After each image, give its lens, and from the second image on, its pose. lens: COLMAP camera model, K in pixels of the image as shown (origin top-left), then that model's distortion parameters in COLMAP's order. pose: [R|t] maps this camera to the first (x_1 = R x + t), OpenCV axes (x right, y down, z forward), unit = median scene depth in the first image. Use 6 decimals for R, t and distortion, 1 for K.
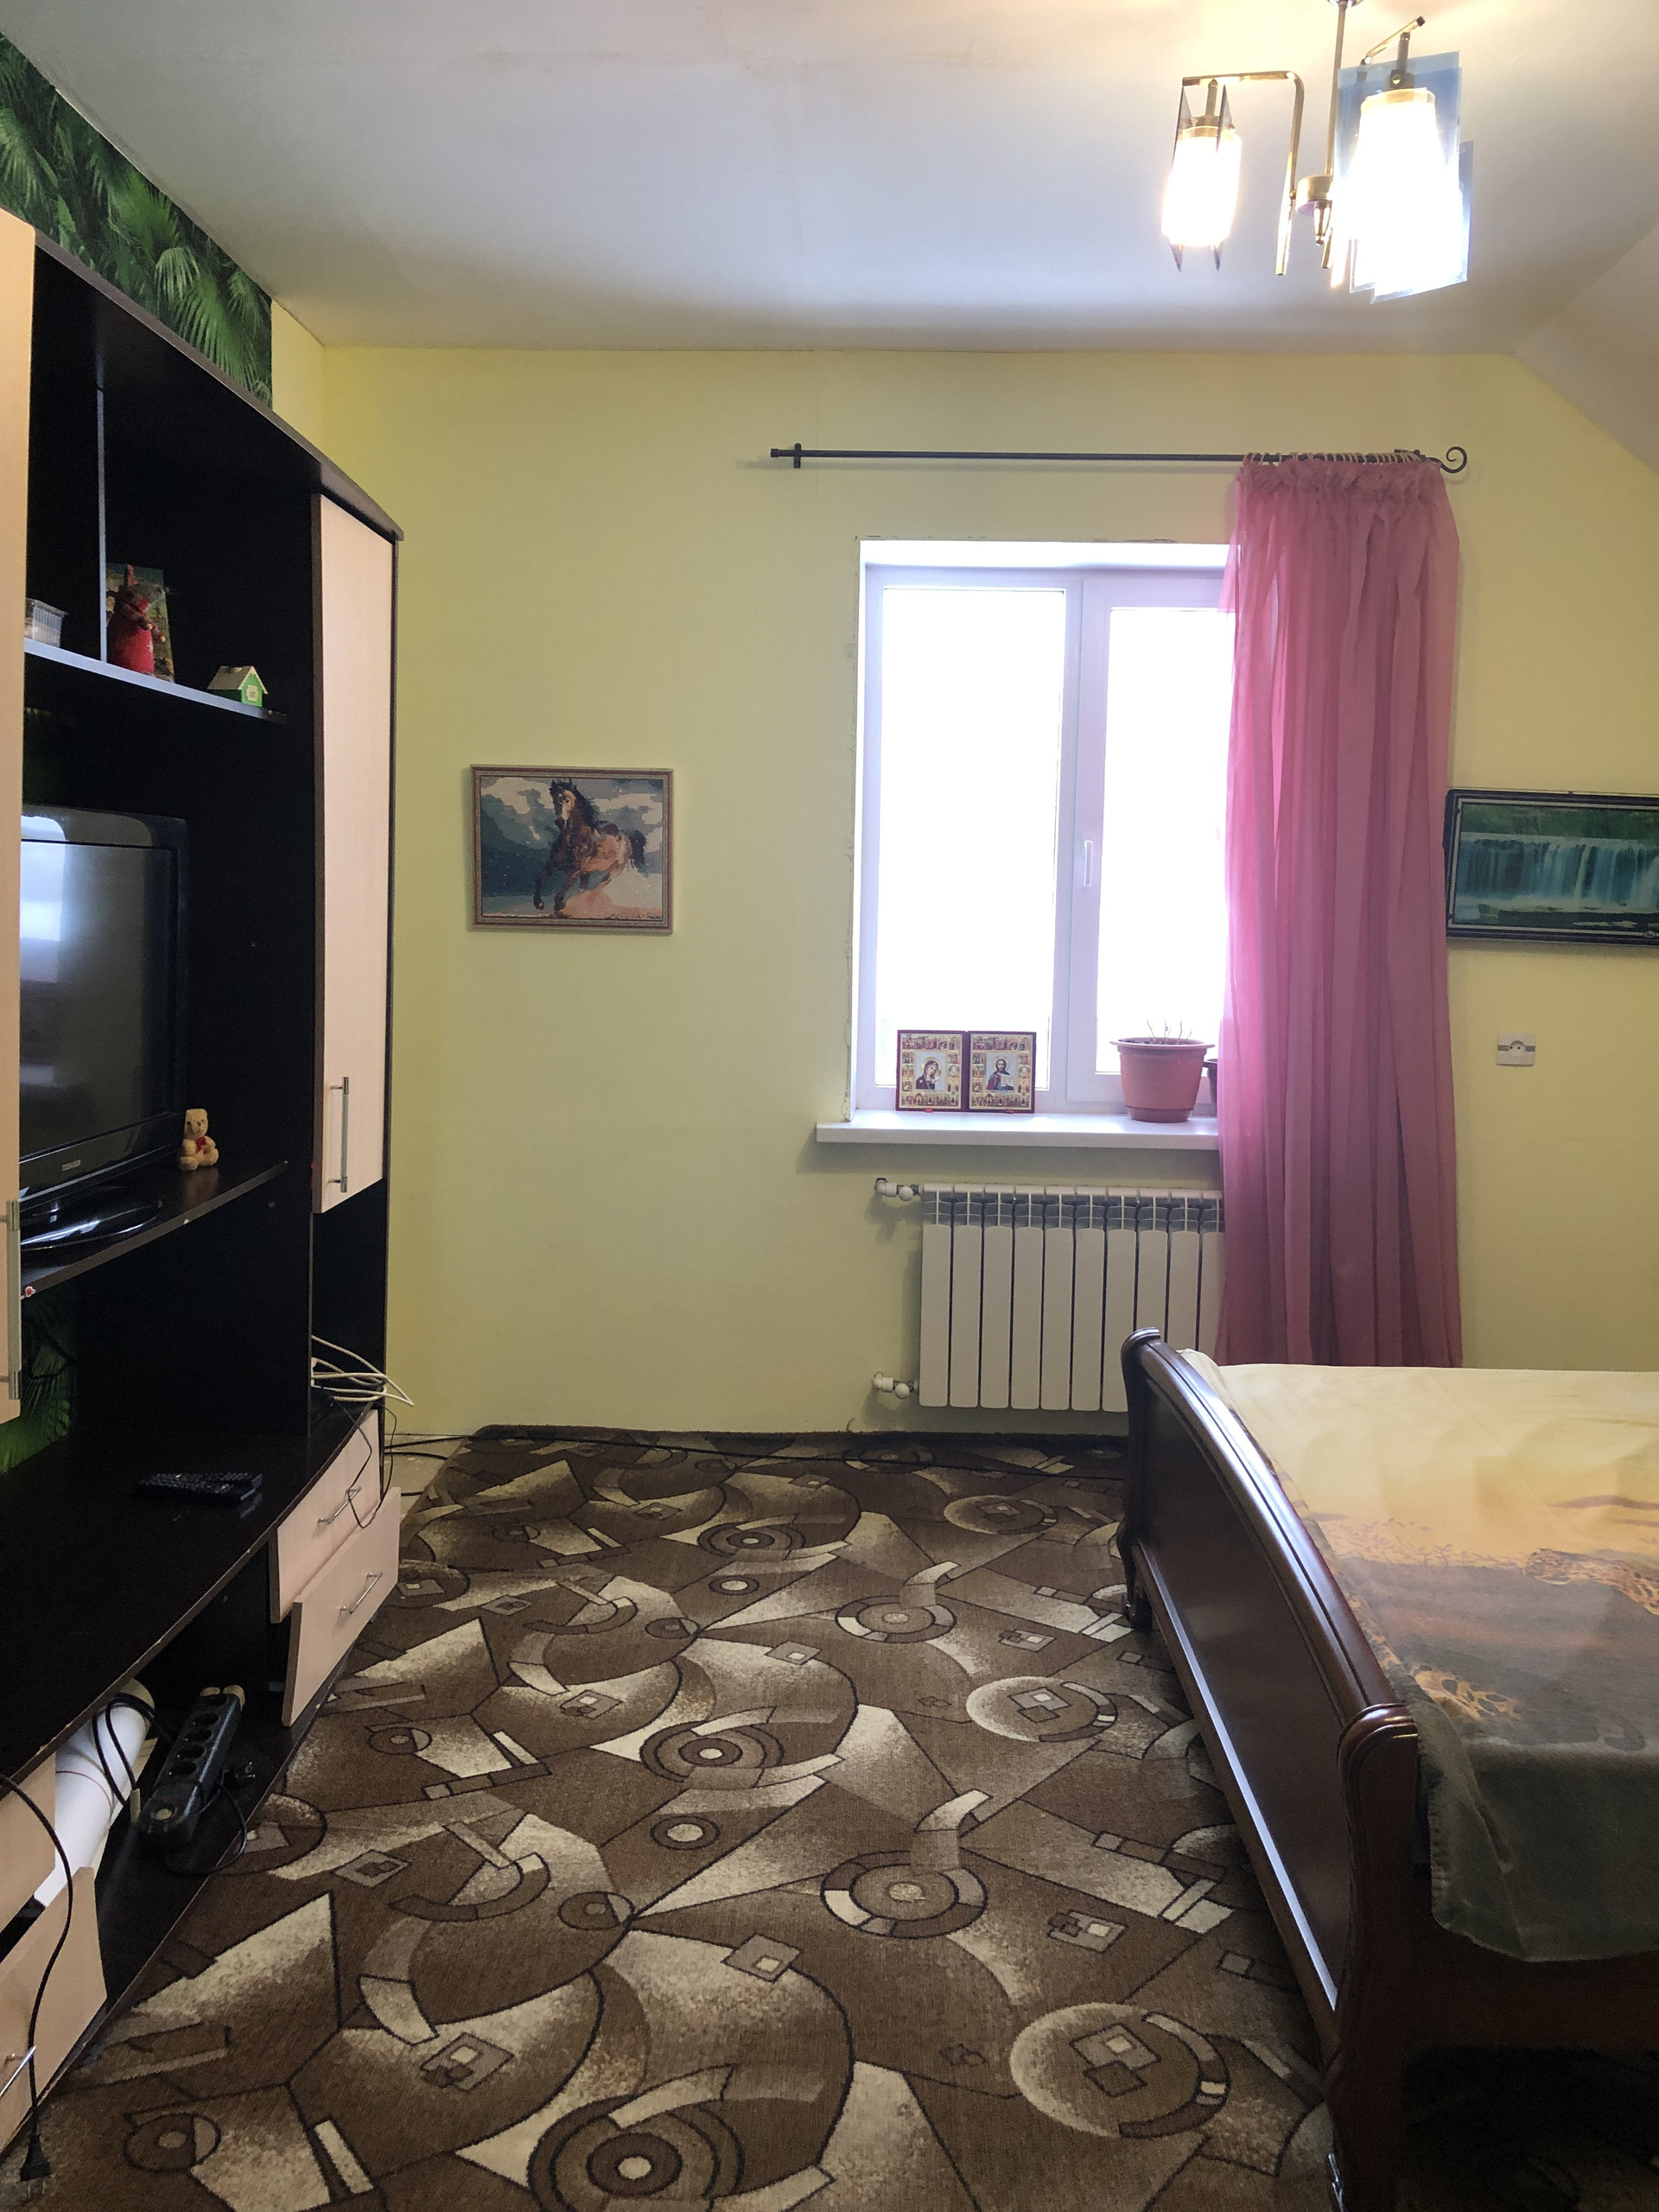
lens RADIAL K [[1806.9, 0, 831.6], [0, 1806.9, 1087.9], [0, 0, 1]] dist [0.026472, -0.027924]
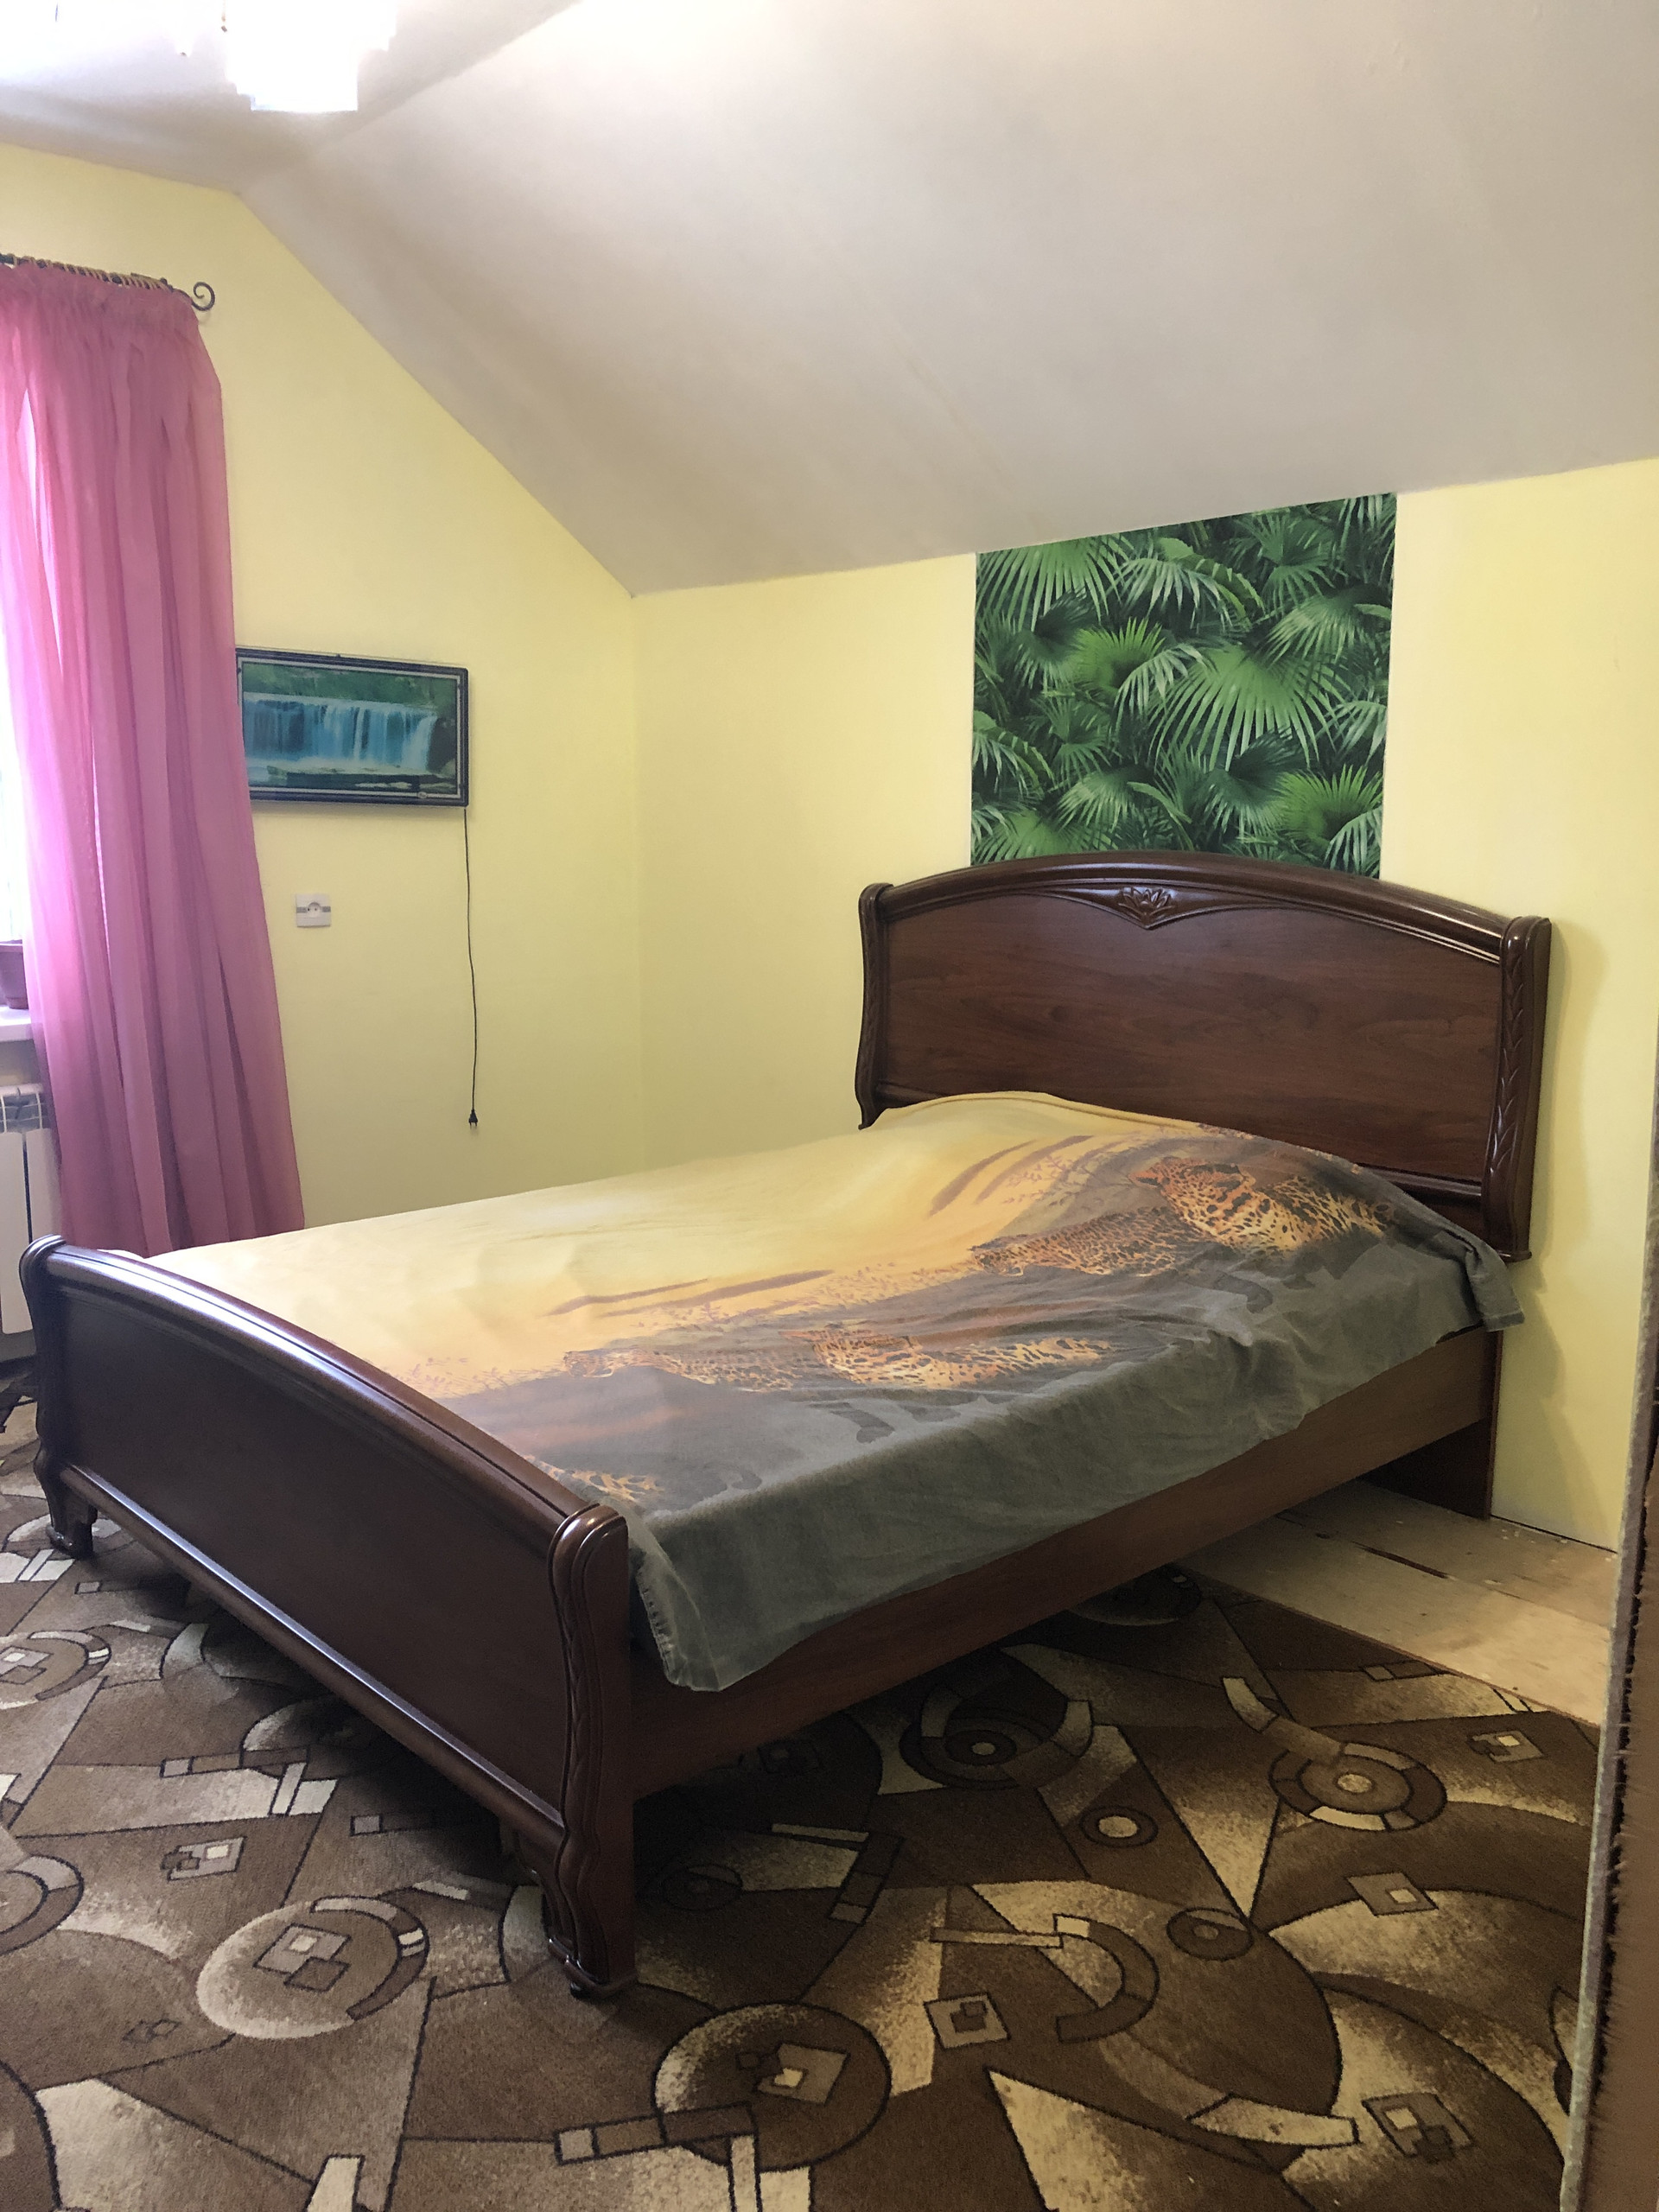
lens RADIAL K [[1806.9, 0, 830.6], [0, 1806.9, 1111.8], [0, 0, 1]] dist [0.026472, -0.027924]
pose [[0.726355, -0.131578, 0.674607, -0.205213], [0.077982, 0.990944, 0.109313, 0.003690], [-0.682881, -0.026793, 0.730038, 0.100532]]
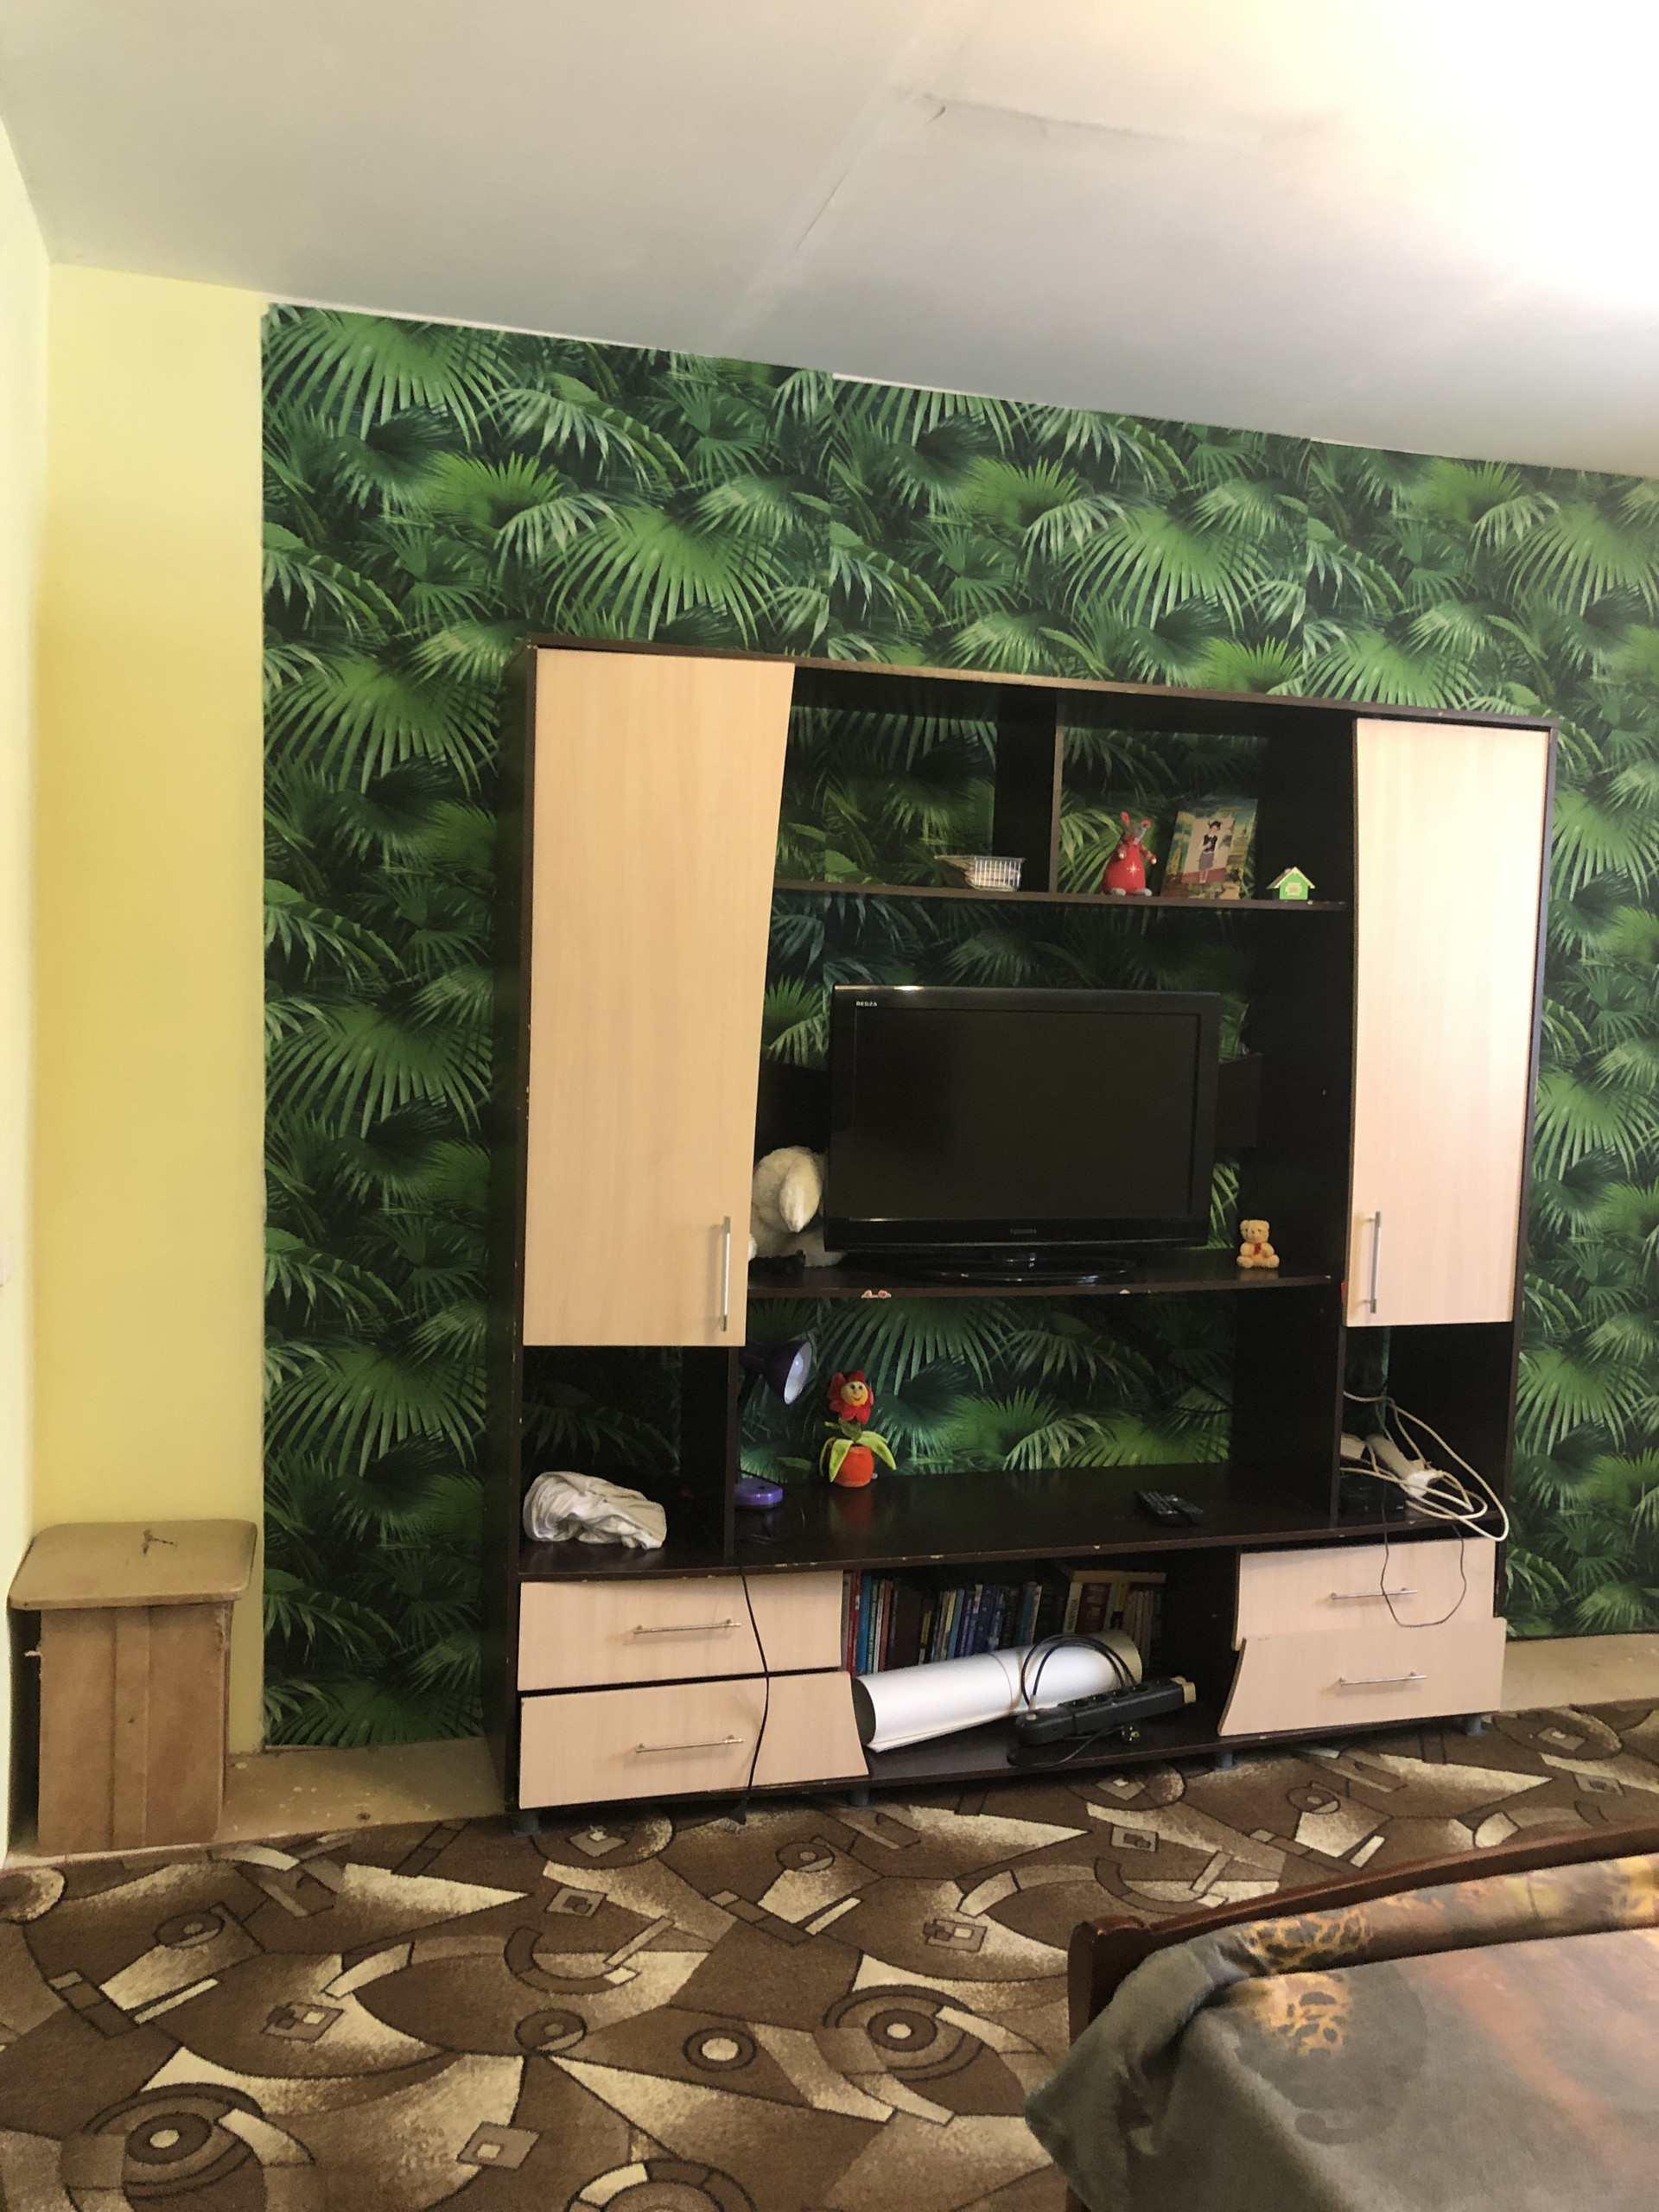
lens RADIAL K [[1806.9, 0, 841.5], [0, 1806.9, 1088.3], [0, 0, 1]] dist [0.026472, -0.027924]
pose [[0.312000, 0.042137, -0.949147, 0.855852], [-0.121301, 0.992607, 0.004192, -0.057274], [0.942307, 0.113825, 0.314805, 0.380395]]
